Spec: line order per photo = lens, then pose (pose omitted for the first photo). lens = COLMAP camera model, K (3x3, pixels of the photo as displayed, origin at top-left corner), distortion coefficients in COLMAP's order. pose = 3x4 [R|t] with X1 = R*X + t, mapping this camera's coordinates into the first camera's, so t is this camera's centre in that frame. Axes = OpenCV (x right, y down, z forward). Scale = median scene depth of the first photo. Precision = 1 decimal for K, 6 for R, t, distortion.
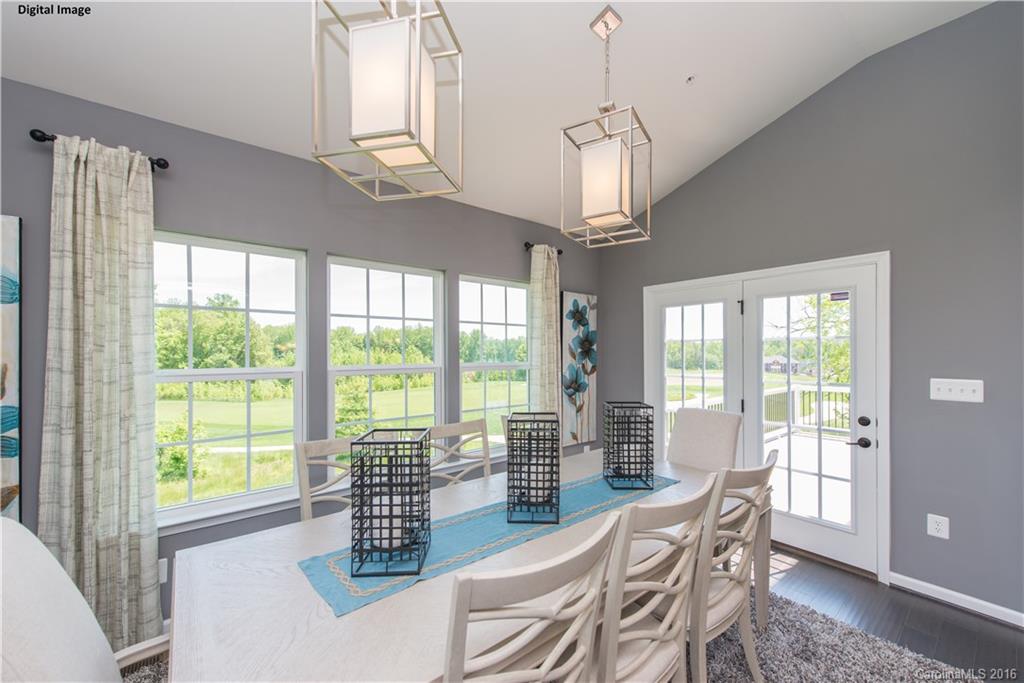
lens RADIAL K [[413.5, 0, 509.3], [0, 413.5, 349.7], [0, 0, 1]] dist [-0.003036, -0.000533]
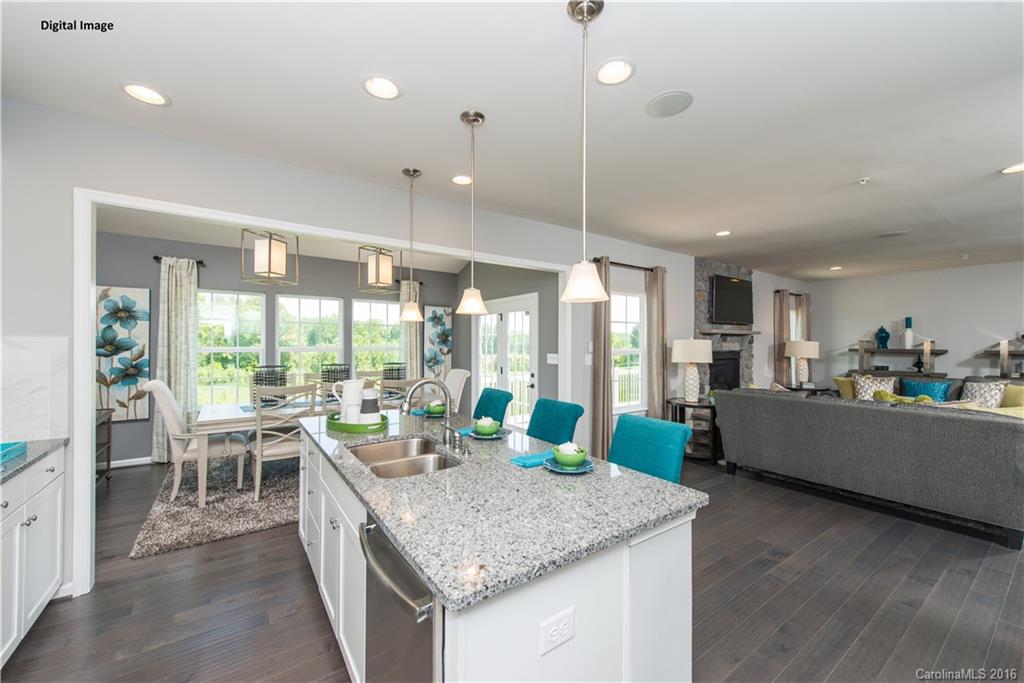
lens RADIAL K [[413.5, 0, 515.1], [0, 413.5, 339.9], [0, 0, 1]] dist [-0.003036, -0.000533]
pose [[0.998155, 0.003147, -0.060628, 1.165576], [-0.003394, 0.999986, -0.003969, 0.011080], [0.060615, 0.004167, 0.998153, -1.325682]]
